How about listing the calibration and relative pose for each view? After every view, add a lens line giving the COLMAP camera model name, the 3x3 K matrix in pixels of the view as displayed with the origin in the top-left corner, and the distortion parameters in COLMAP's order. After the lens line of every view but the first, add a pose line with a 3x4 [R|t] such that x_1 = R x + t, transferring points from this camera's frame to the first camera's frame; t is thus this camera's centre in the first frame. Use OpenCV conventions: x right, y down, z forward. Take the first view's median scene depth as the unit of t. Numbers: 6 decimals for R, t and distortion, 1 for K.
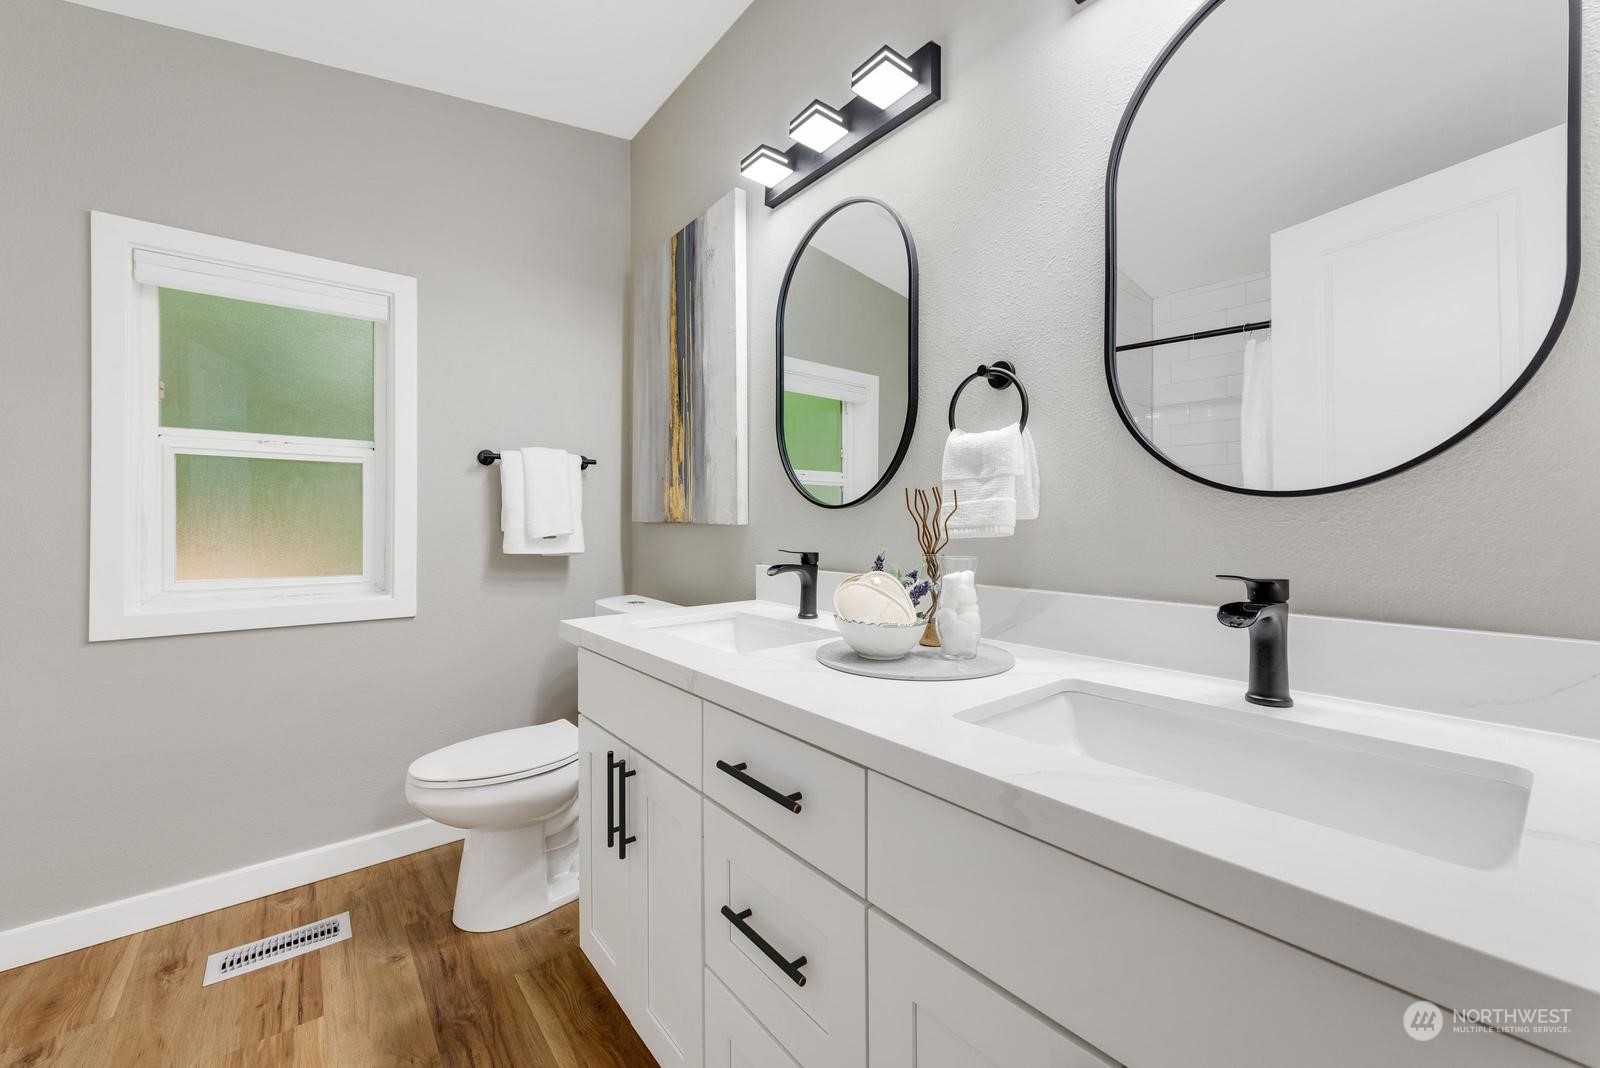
lens RADIAL K [[626.3, 0, 796.5], [0, 626.3, 525.7], [0, 0, 1]] dist [-0.000024, -0.000092]
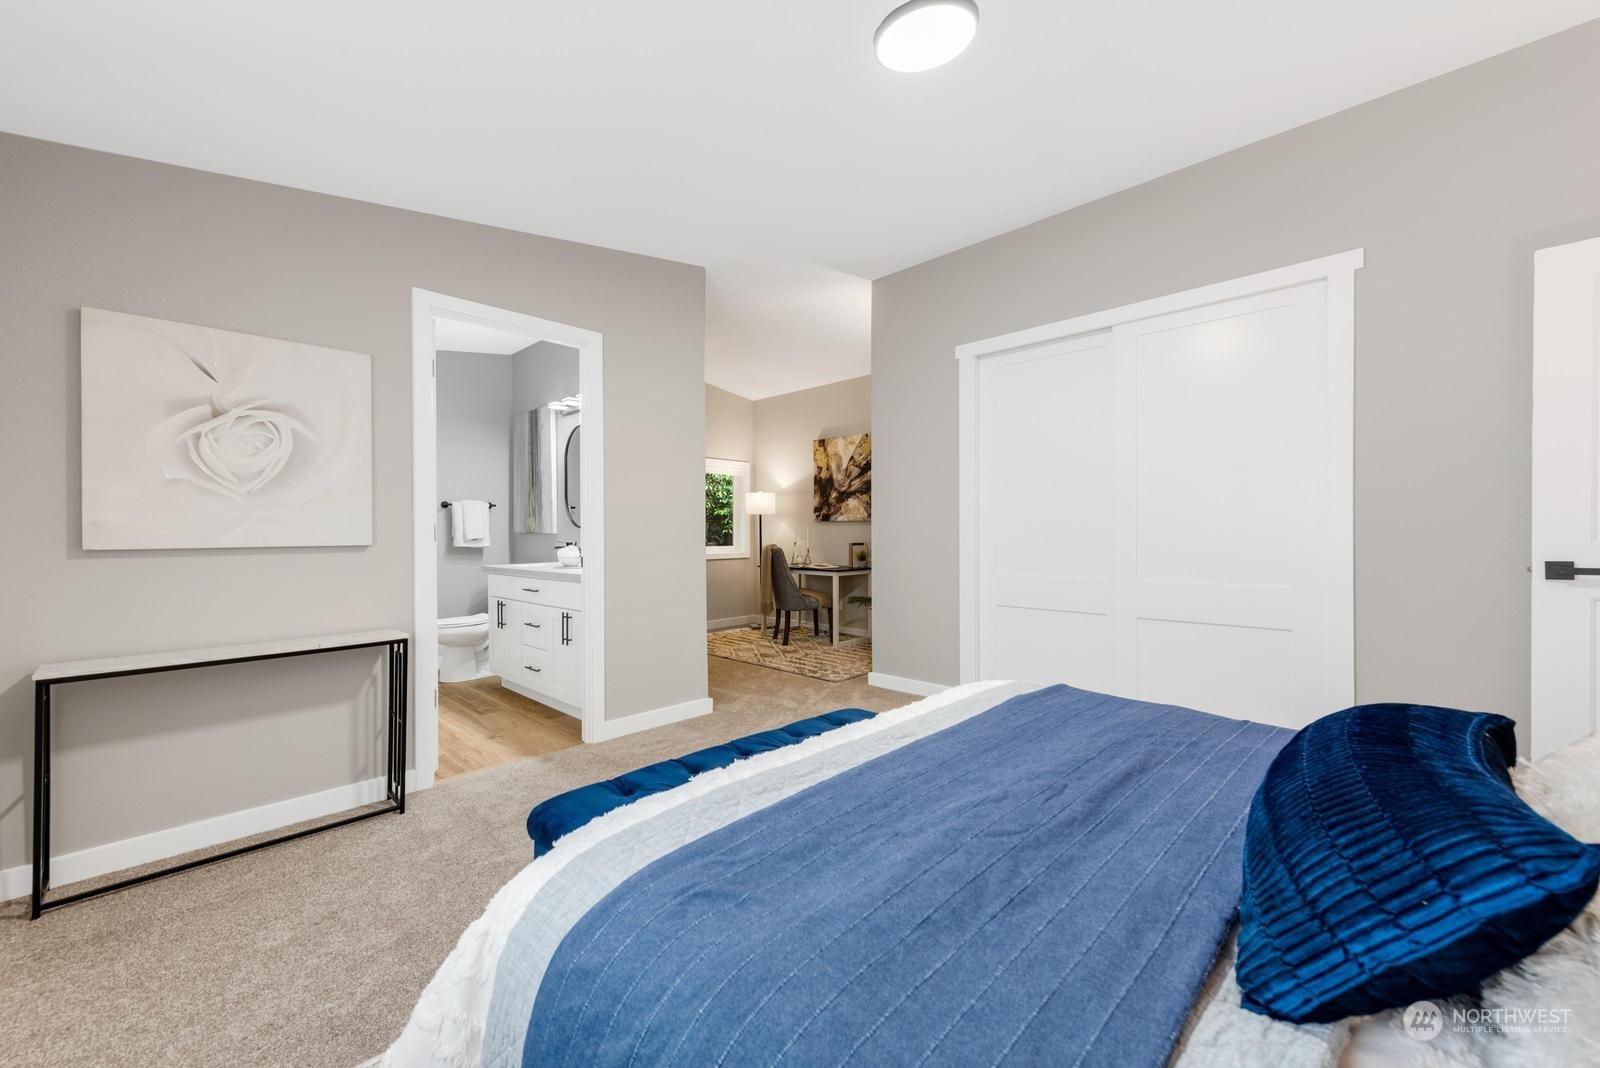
lens RADIAL K [[626.3, 0, 802.4], [0, 626.3, 533.3], [0, 0, 1]] dist [-0.000024, -0.000092]
pose [[0.991791, -0.010580, 0.127432, 0.513707], [0.011664, 0.999902, -0.007763, 0.028960], [-0.127337, 0.009186, 0.991817, -1.456241]]
